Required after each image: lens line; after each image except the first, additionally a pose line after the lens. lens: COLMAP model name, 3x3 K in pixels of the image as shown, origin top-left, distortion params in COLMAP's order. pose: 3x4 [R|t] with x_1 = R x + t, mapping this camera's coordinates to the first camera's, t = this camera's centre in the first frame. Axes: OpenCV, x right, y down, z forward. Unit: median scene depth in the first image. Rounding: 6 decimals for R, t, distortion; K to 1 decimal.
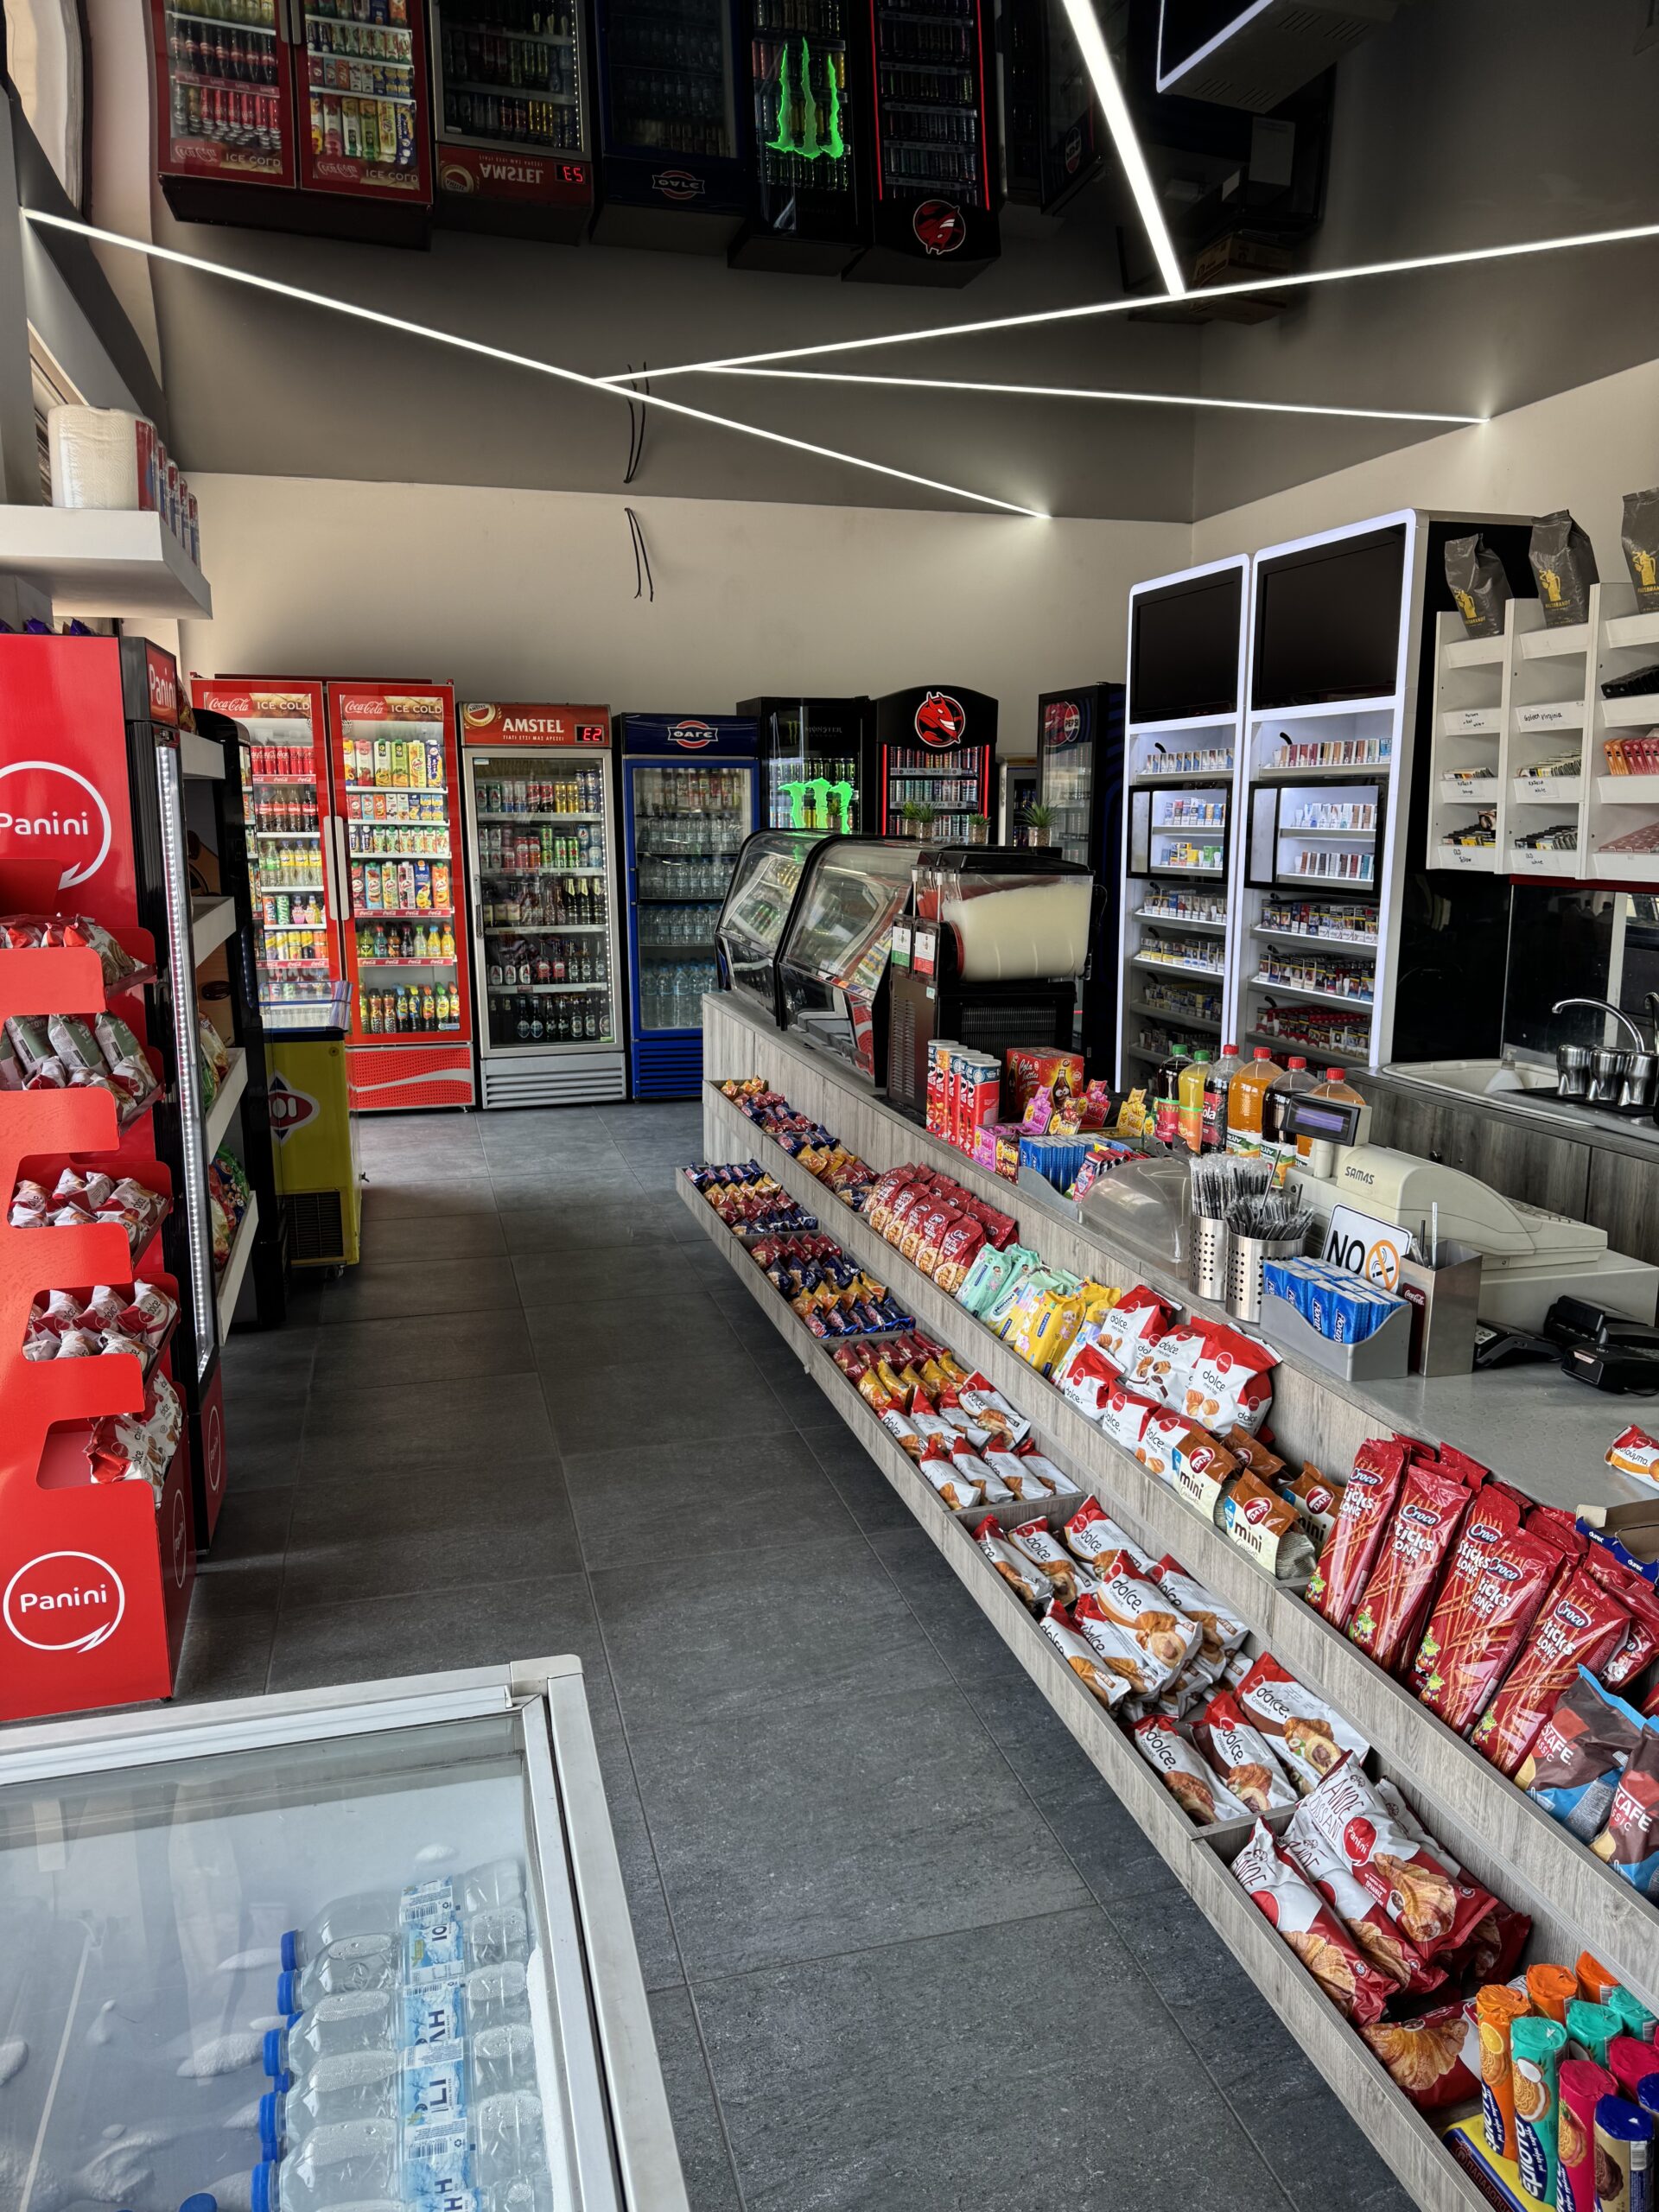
lens RADIAL K [[1541.9, 0, 832.5], [0, 1541.9, 1102.3], [0, 0, 1]] dist [0.164583, -0.251064]
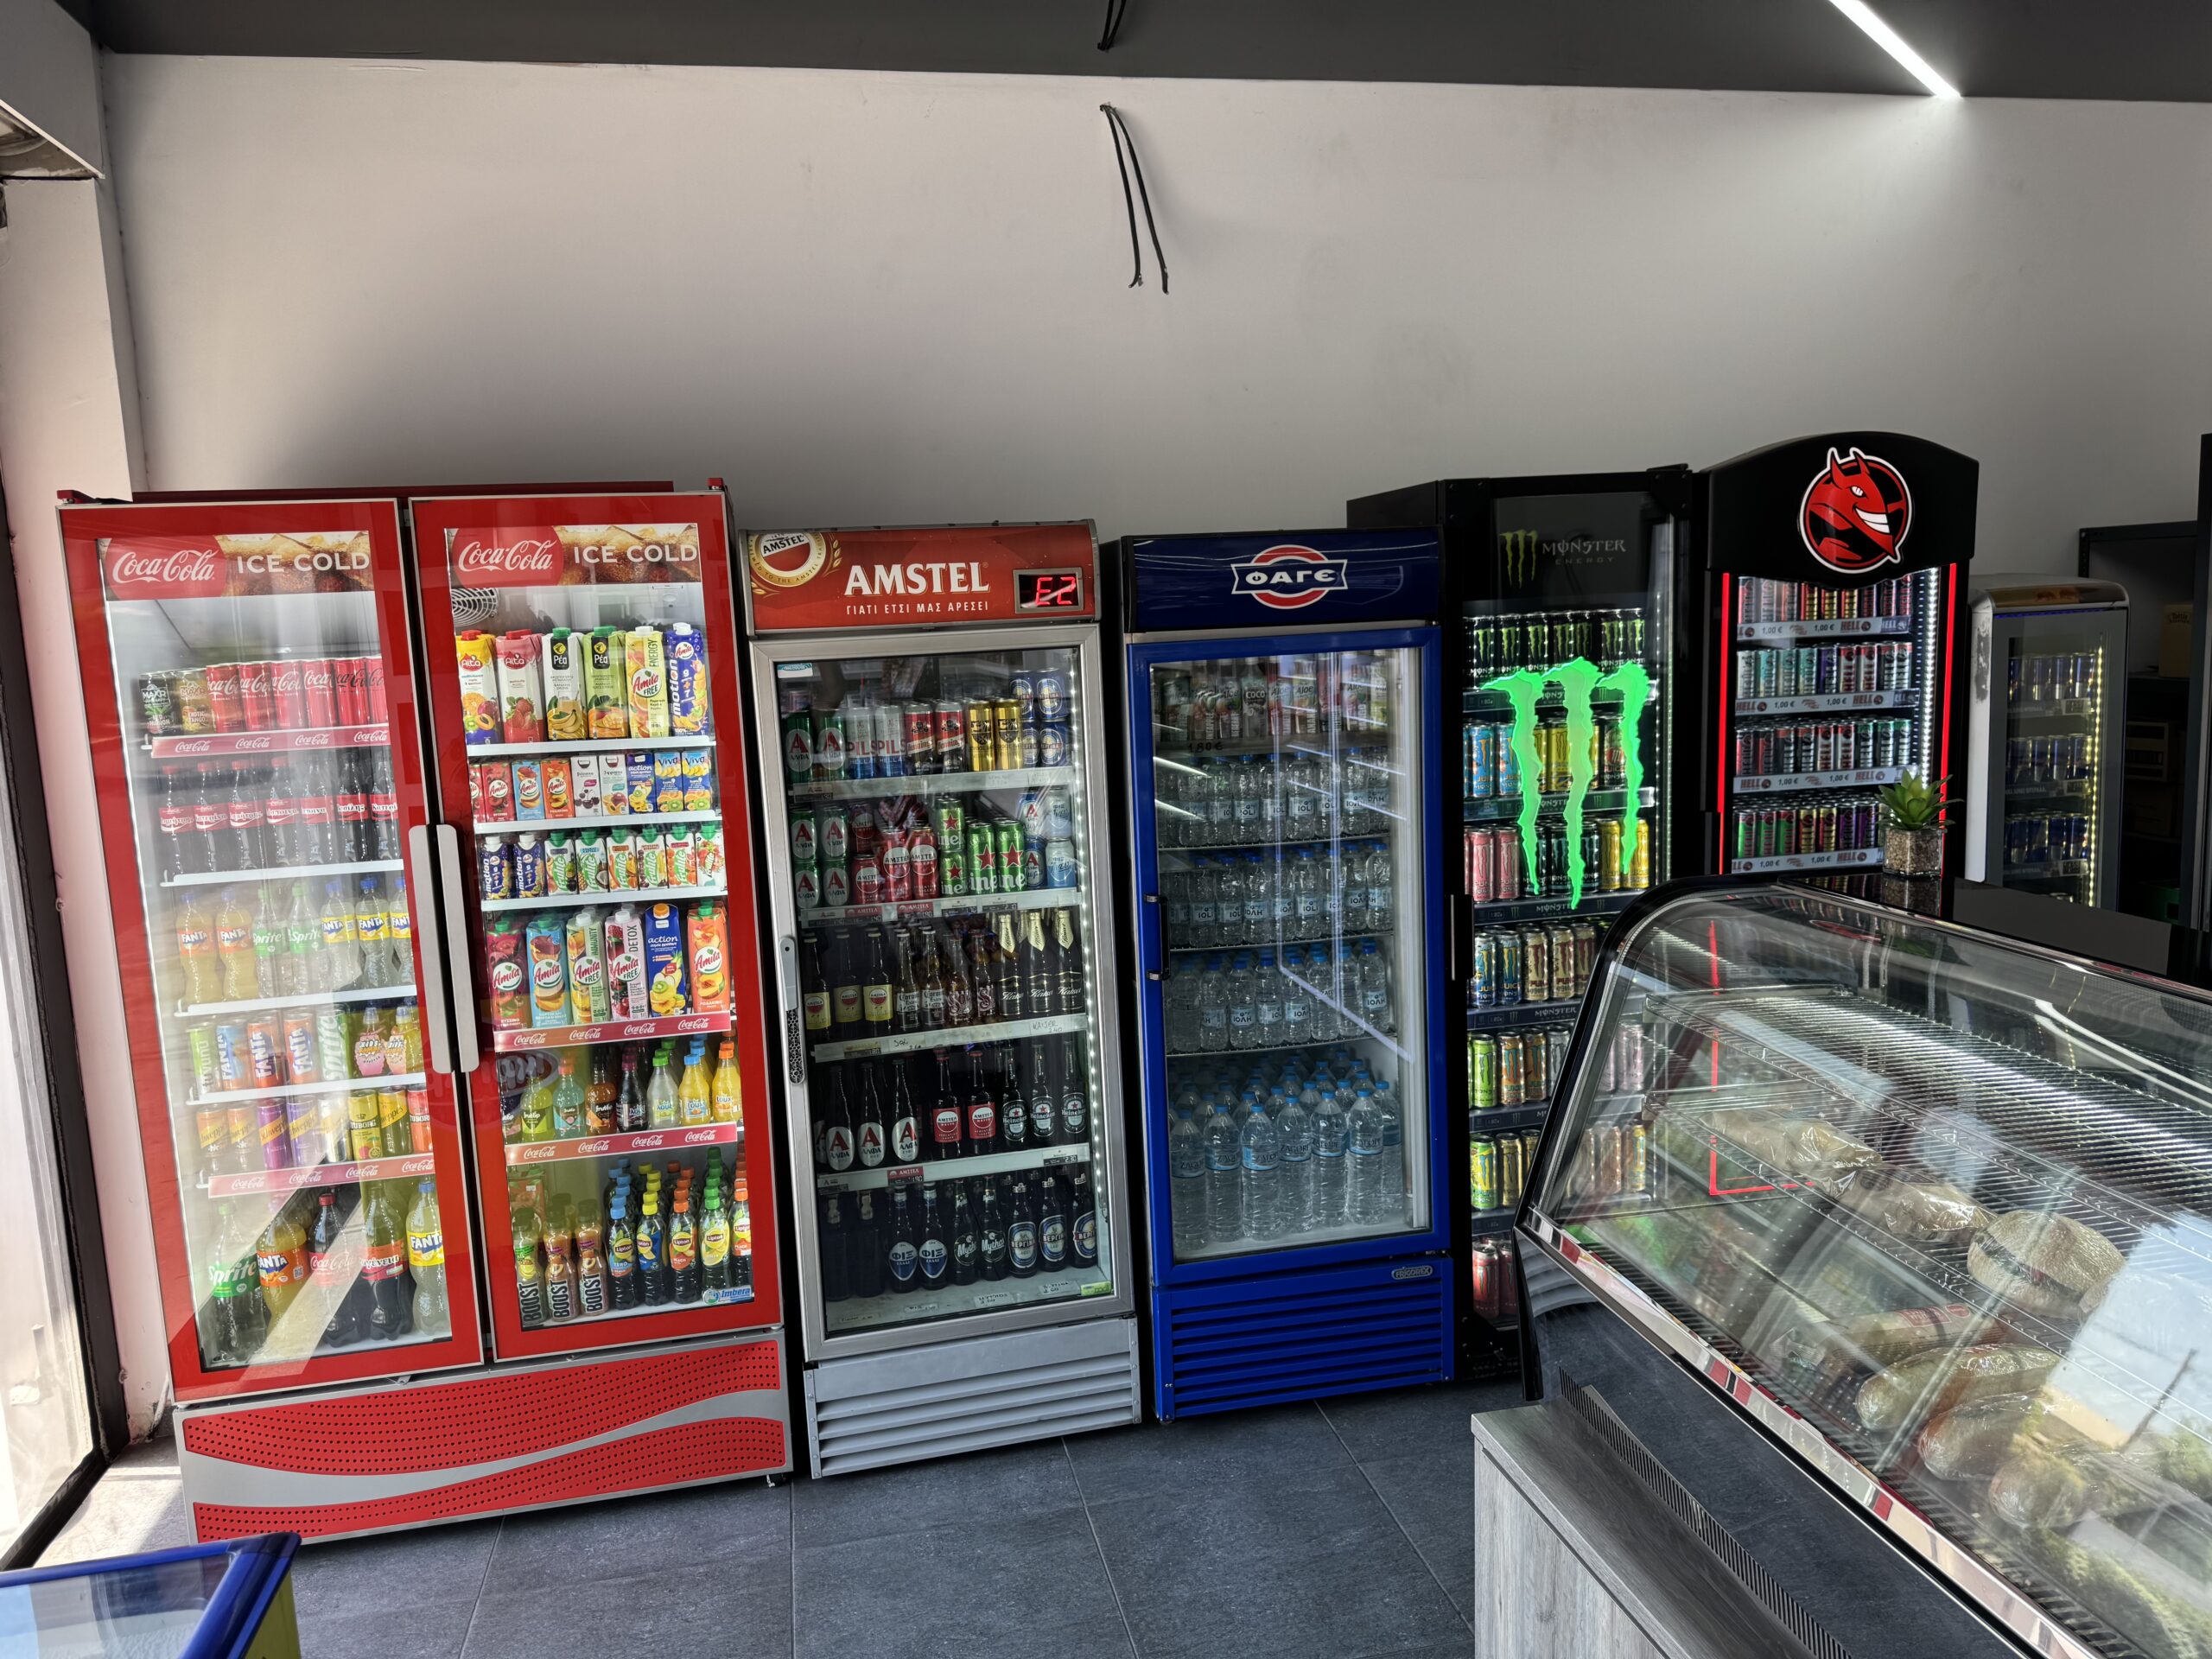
lens RADIAL K [[1555.1, 0, 1099.5], [0, 1555.1, 827.4], [0, 0, 1]] dist [0.085193, -0.112366]
pose [[0.996489, -0.030555, -0.077944, -0.114283], [0.026676, 0.998376, -0.050332, -0.154700], [0.079355, 0.048076, 0.995686, 0.601922]]
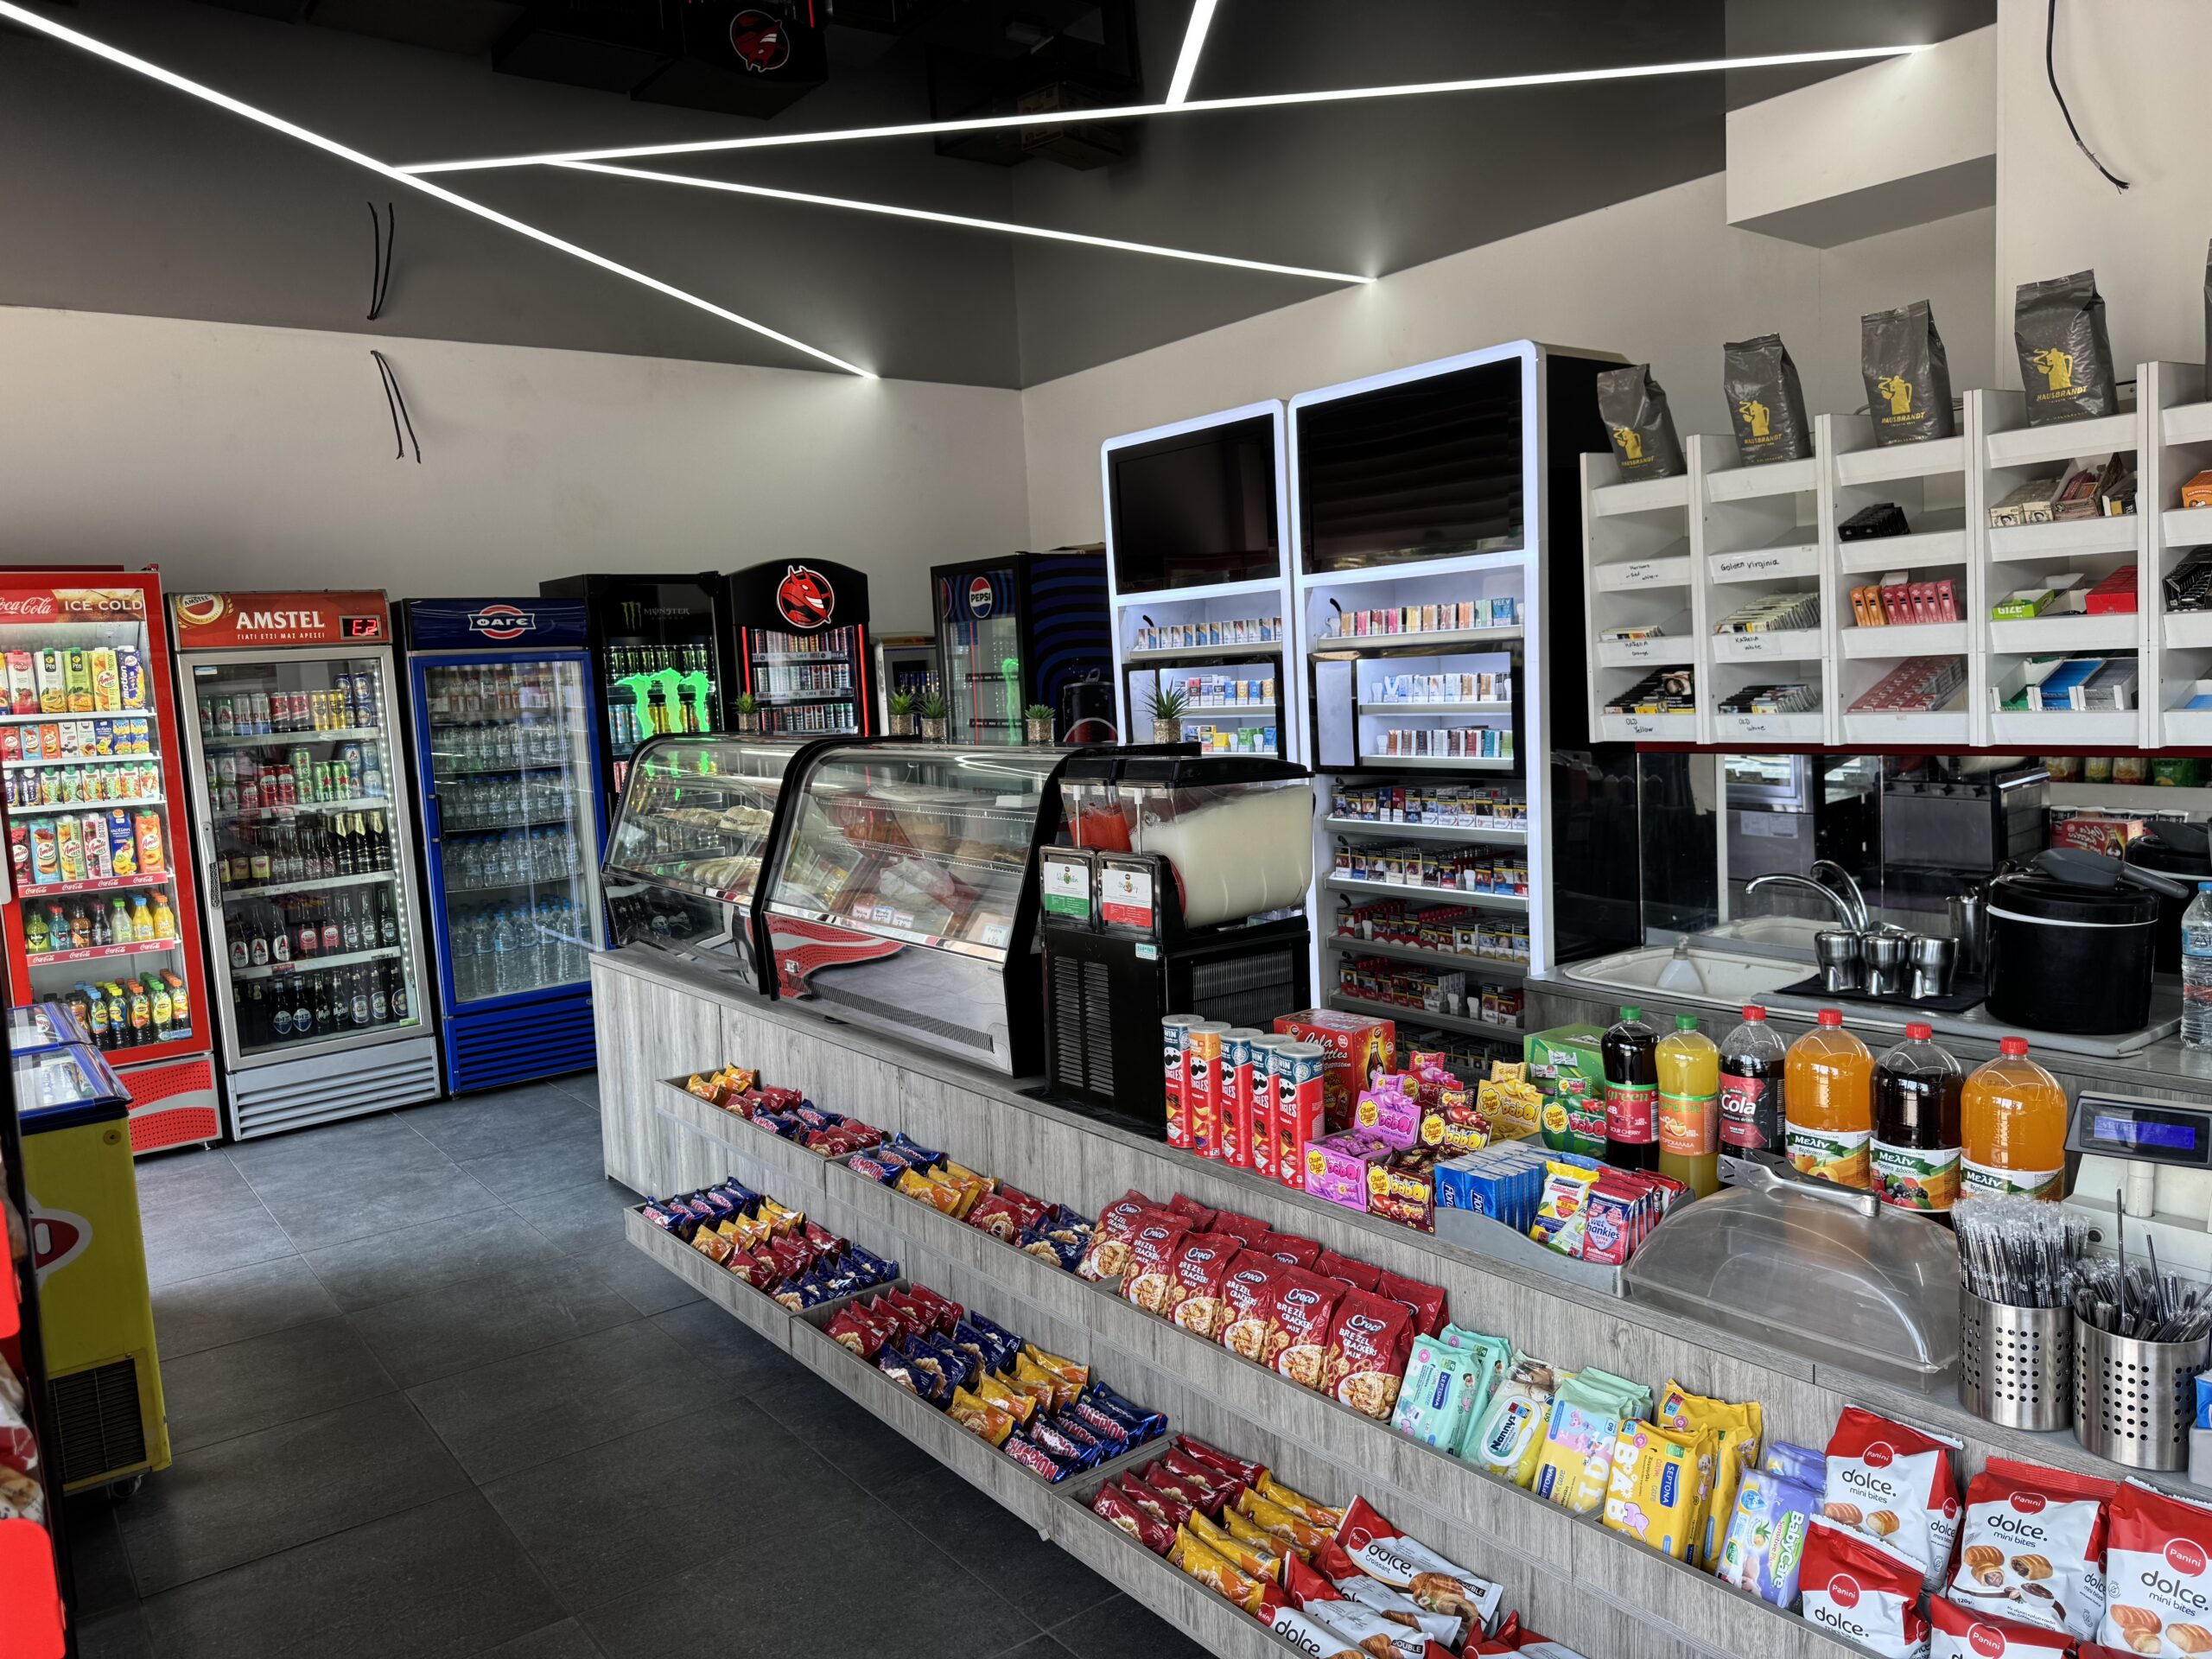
lens RADIAL K [[1555.1, 0, 1099.5], [0, 1555.1, 827.4], [0, 0, 1]] dist [0.085193, -0.112366]
pose [[0.926954, -0.084875, 0.365448, -0.113500], [0.119278, 0.990205, -0.072572, -0.040900], [-0.355709, 0.110861, 0.927998, 0.169409]]
